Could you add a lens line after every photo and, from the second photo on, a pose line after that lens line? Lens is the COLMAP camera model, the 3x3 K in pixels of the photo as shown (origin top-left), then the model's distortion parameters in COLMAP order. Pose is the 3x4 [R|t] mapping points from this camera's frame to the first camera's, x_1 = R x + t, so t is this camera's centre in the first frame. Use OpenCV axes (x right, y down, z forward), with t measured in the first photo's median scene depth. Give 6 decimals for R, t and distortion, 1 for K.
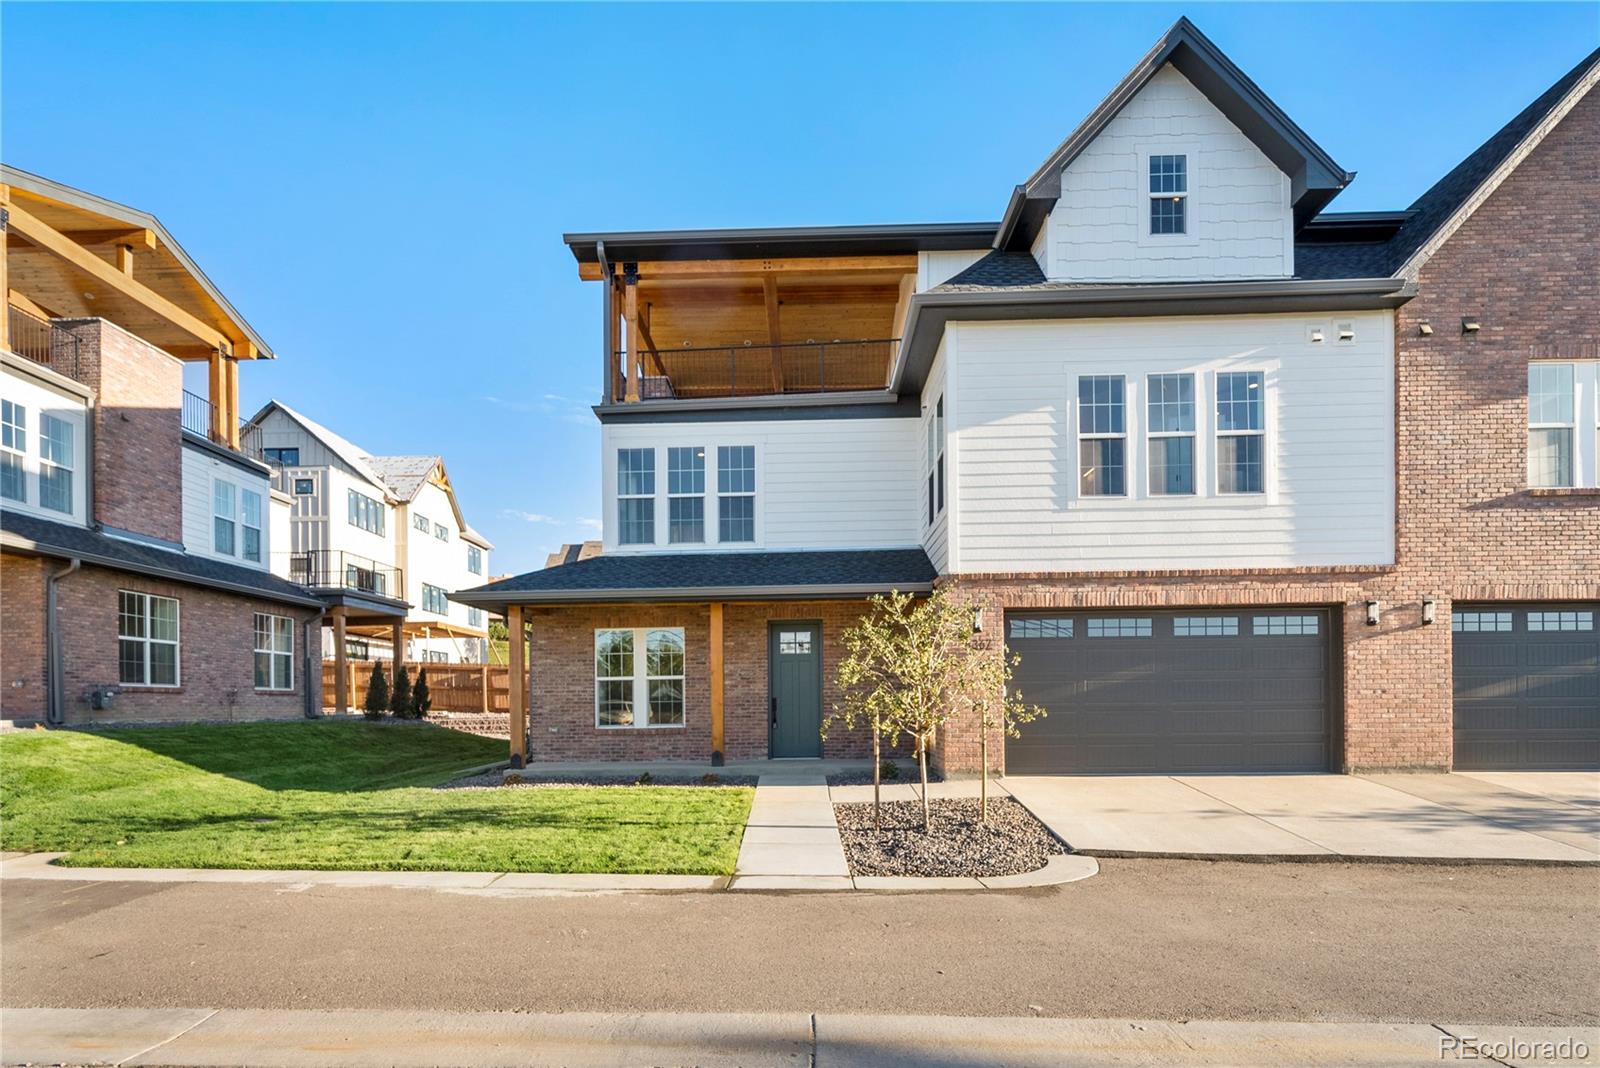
lens RADIAL K [[802.1, 0, 796.8], [0, 802.1, 601.3], [0, 0, 1]] dist [0.002106, 0.000772]
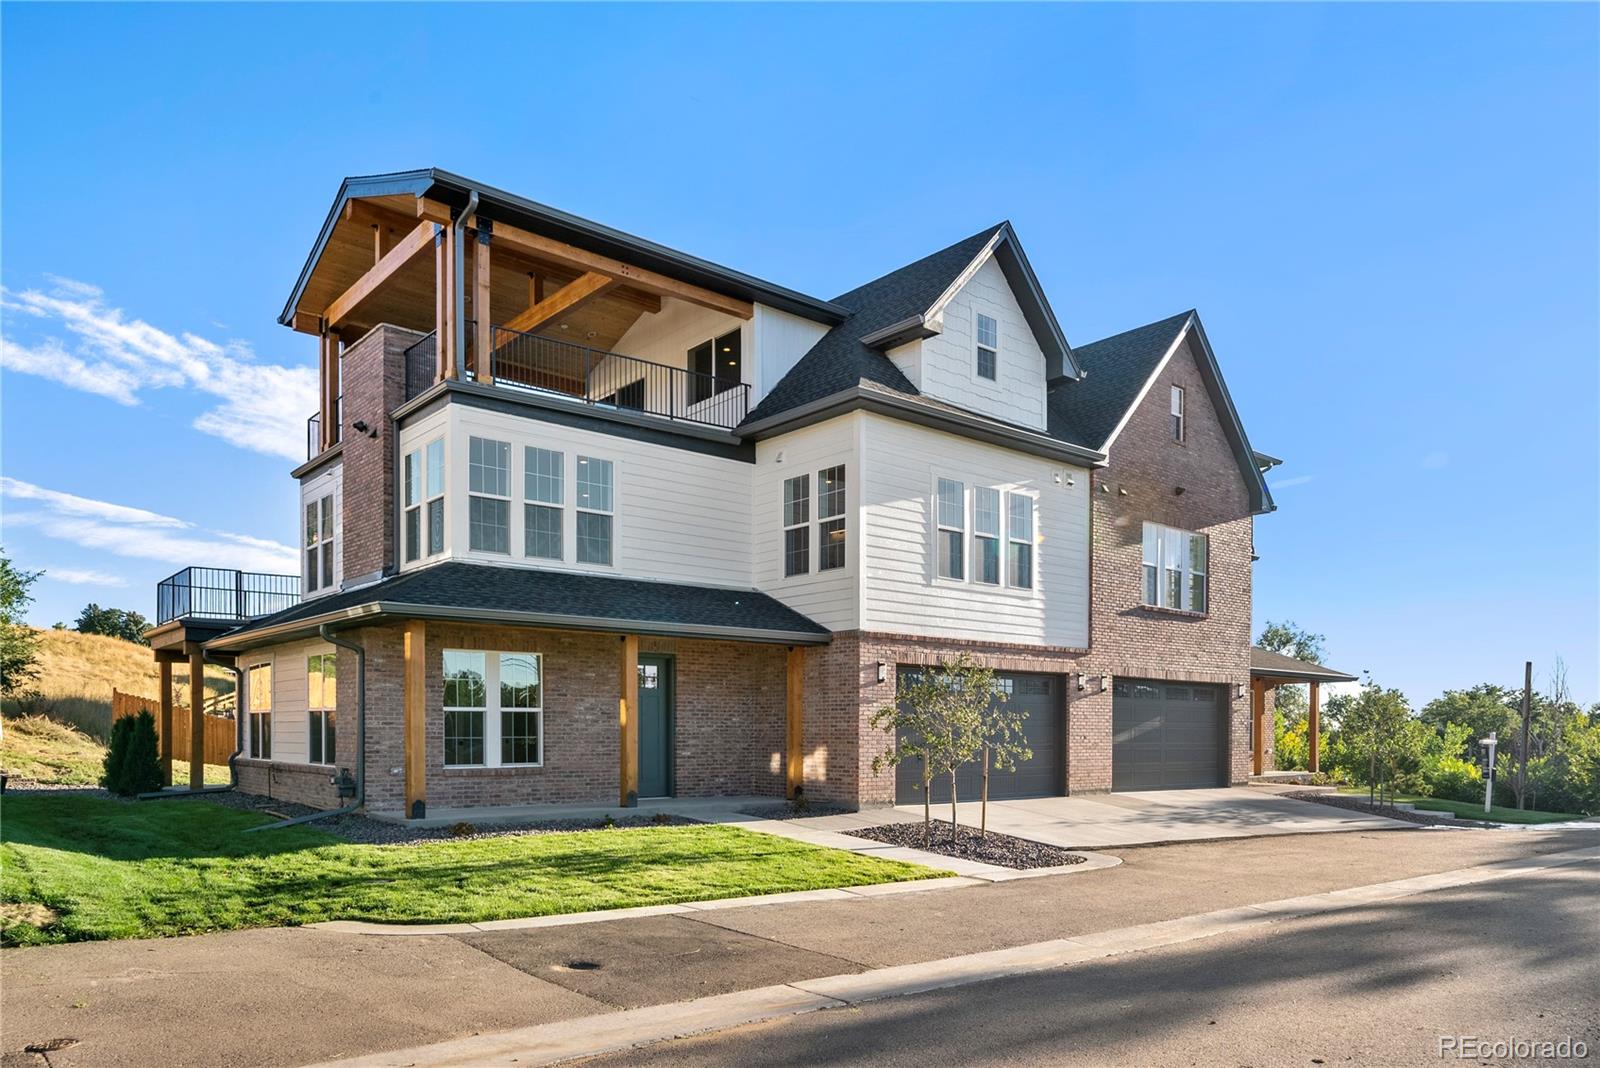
lens RADIAL K [[1074.1, 0, 800.0], [0, 1074.1, 534.0], [0, 0, 1]] dist [0.000374, -0.001104]
pose [[0.748277, 0.134565, 0.649595, -0.871299], [-0.095611, 0.990863, -0.095124, -0.015963], [-0.656460, 0.009071, 0.754306, -0.109678]]
